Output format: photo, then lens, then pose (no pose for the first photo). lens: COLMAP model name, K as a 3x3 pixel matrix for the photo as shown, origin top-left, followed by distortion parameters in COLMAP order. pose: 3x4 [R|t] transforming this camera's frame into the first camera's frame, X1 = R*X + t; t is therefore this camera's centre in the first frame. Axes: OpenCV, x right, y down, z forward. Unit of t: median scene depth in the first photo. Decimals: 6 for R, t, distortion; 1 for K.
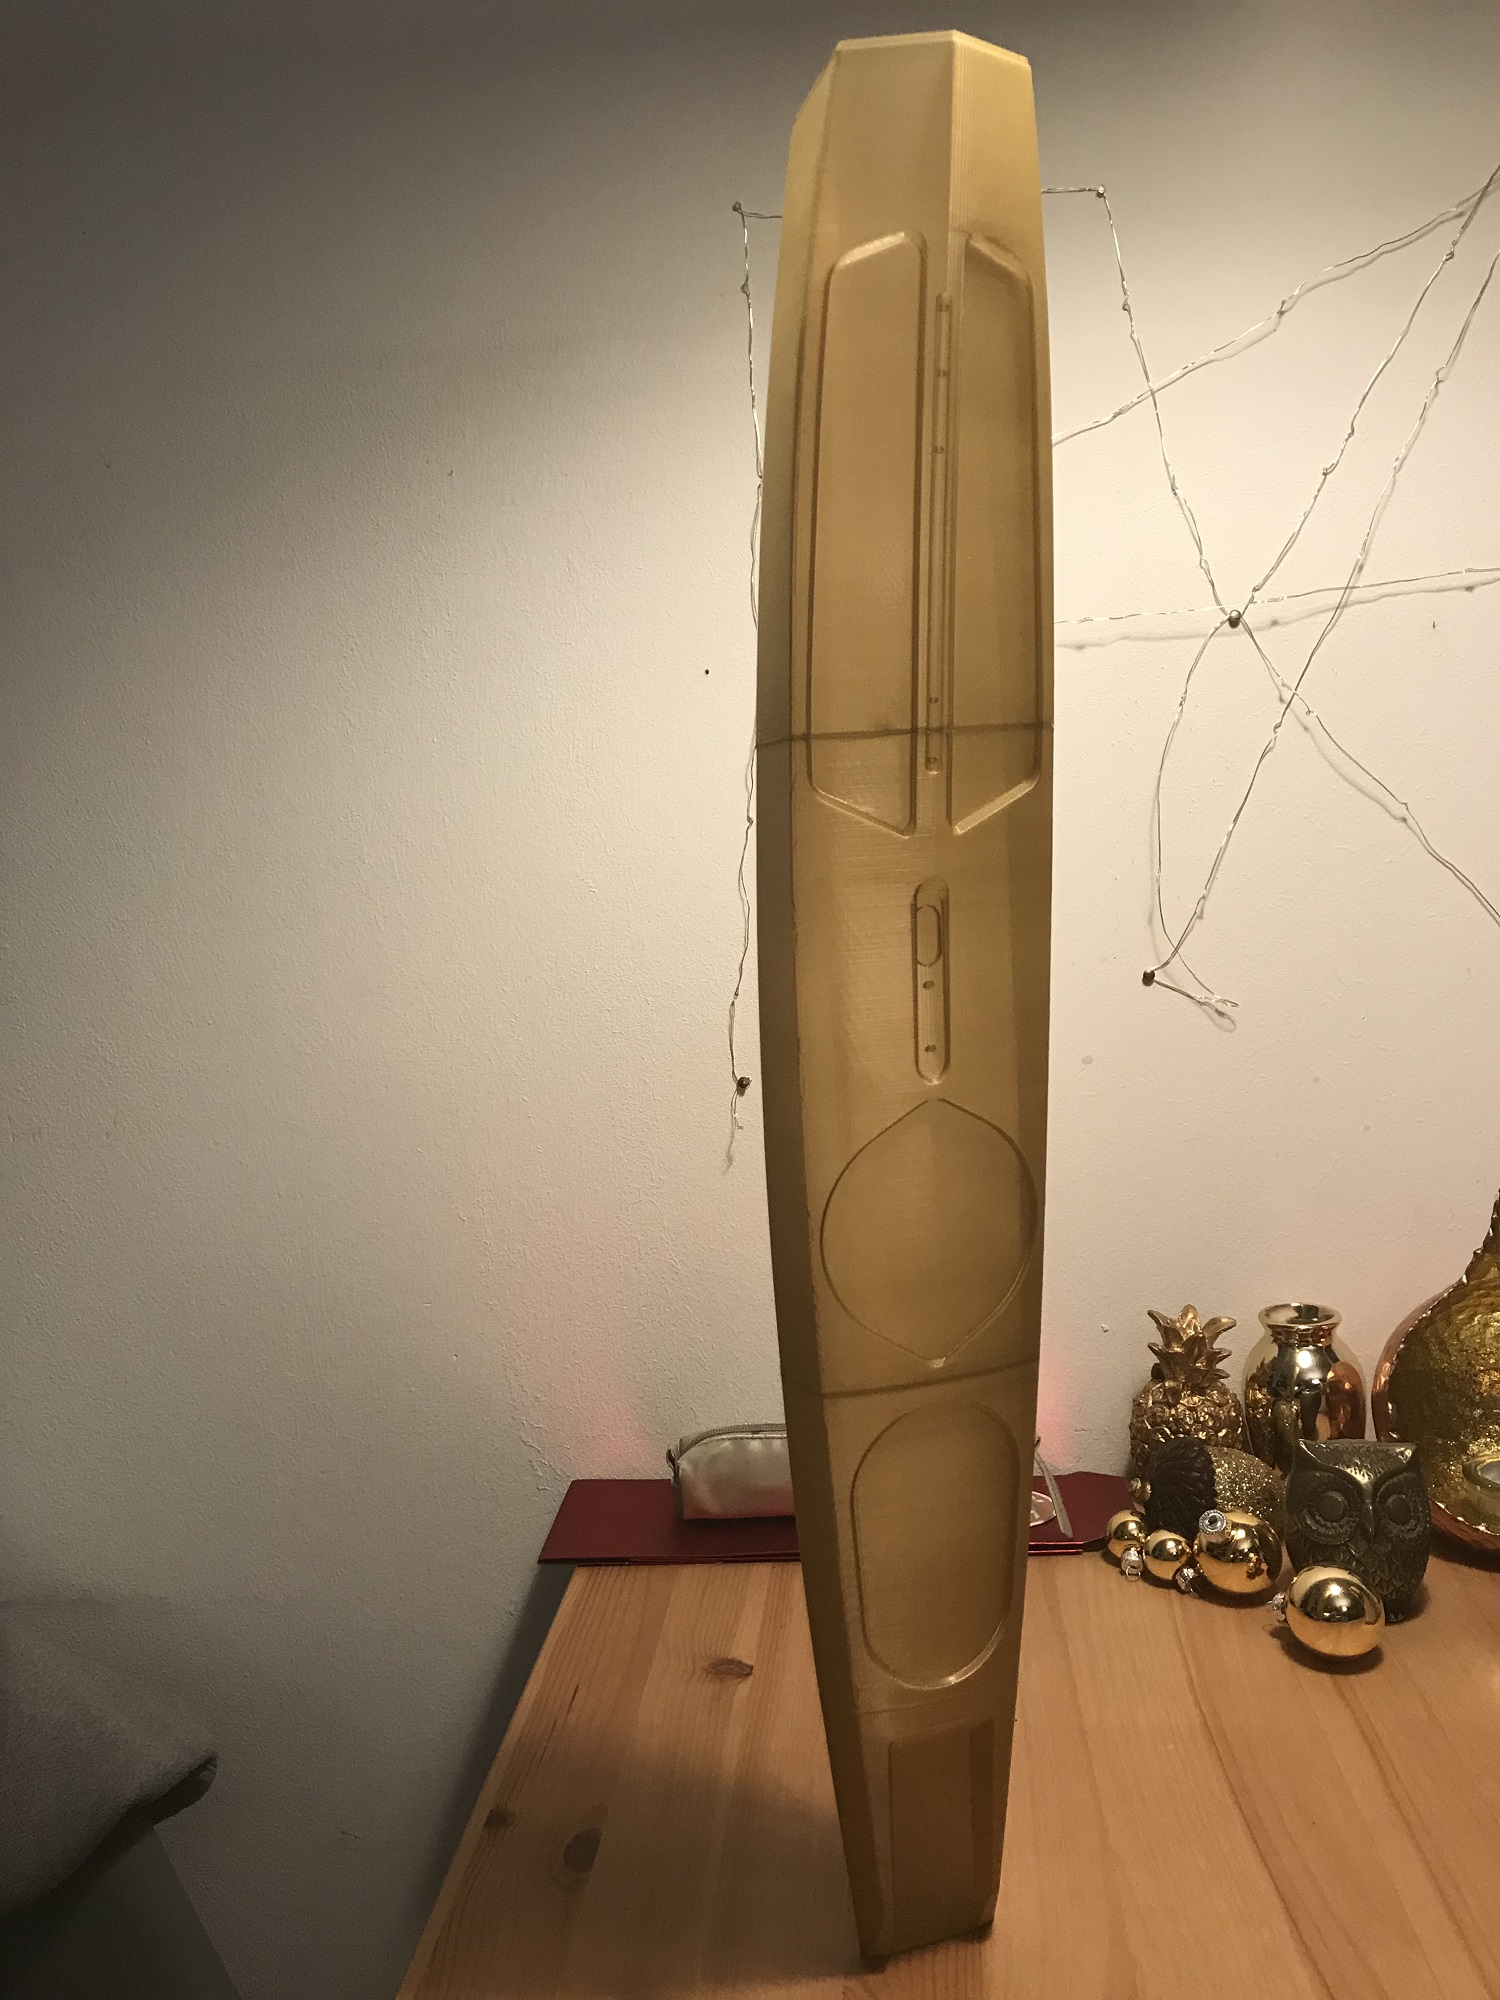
lens RADIAL K [[1671.1, 0, 779.4], [0, 1671.1, 1000.1], [0, 0, 1]] dist [0.029965, -0.029398]
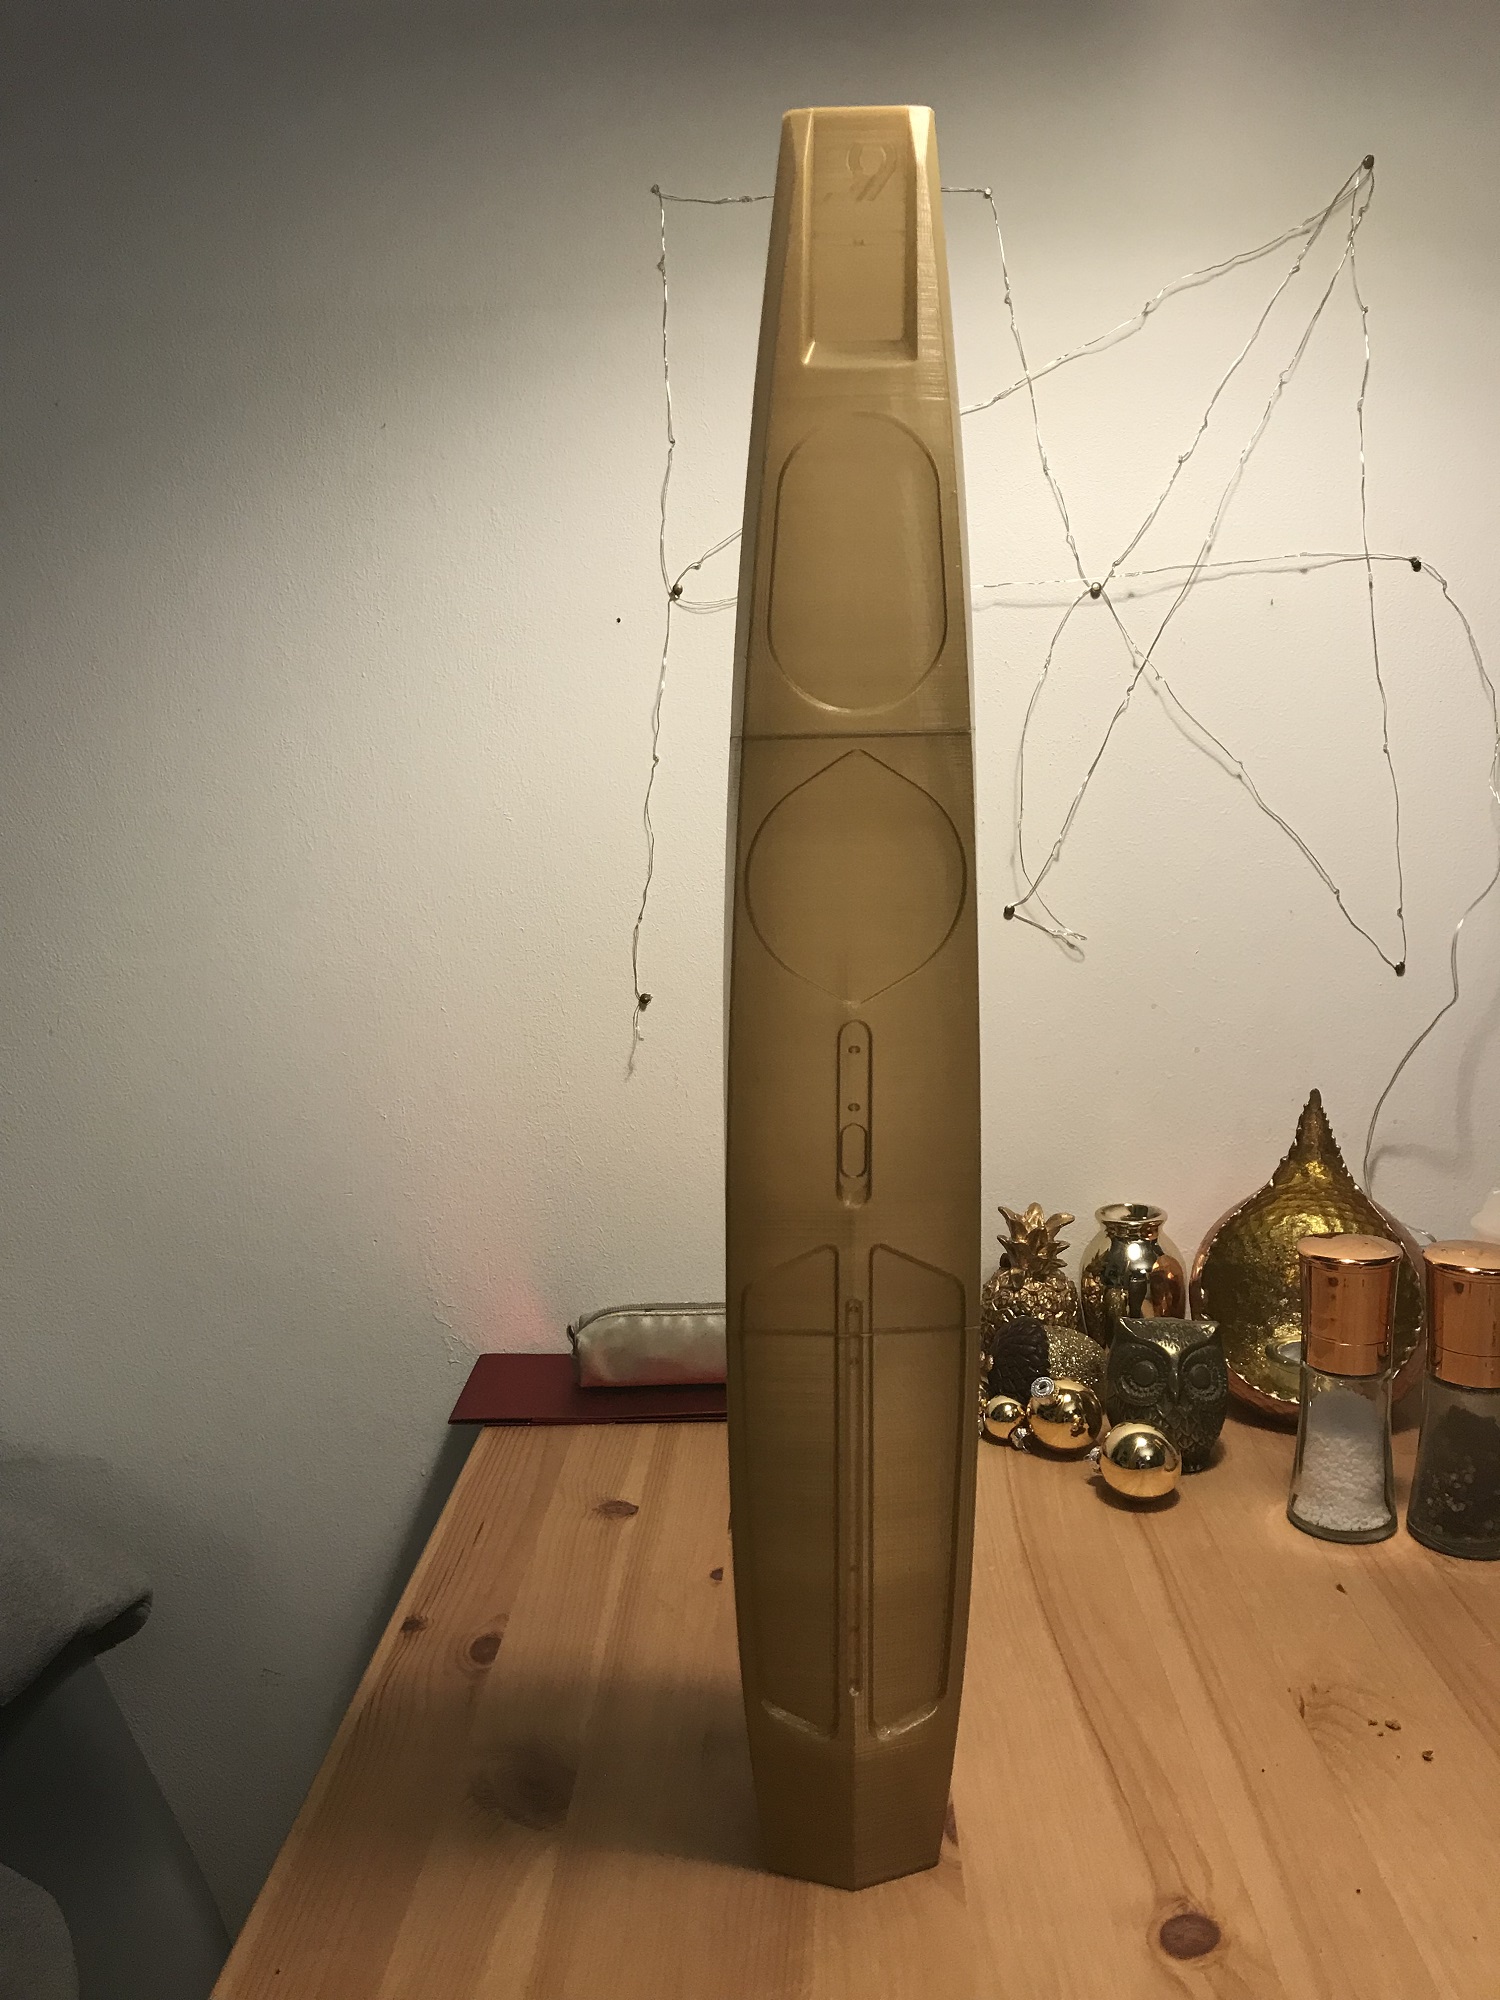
lens RADIAL K [[1671.1, 0, 771.2], [0, 1671.1, 989.7], [0, 0, 1]] dist [0.029965, -0.029398]
pose [[0.998544, 0.023405, 0.048611, 0.009235], [-0.025223, 0.998992, 0.037127, 0.001149], [-0.047693, -0.038299, 0.998128, -0.110815]]
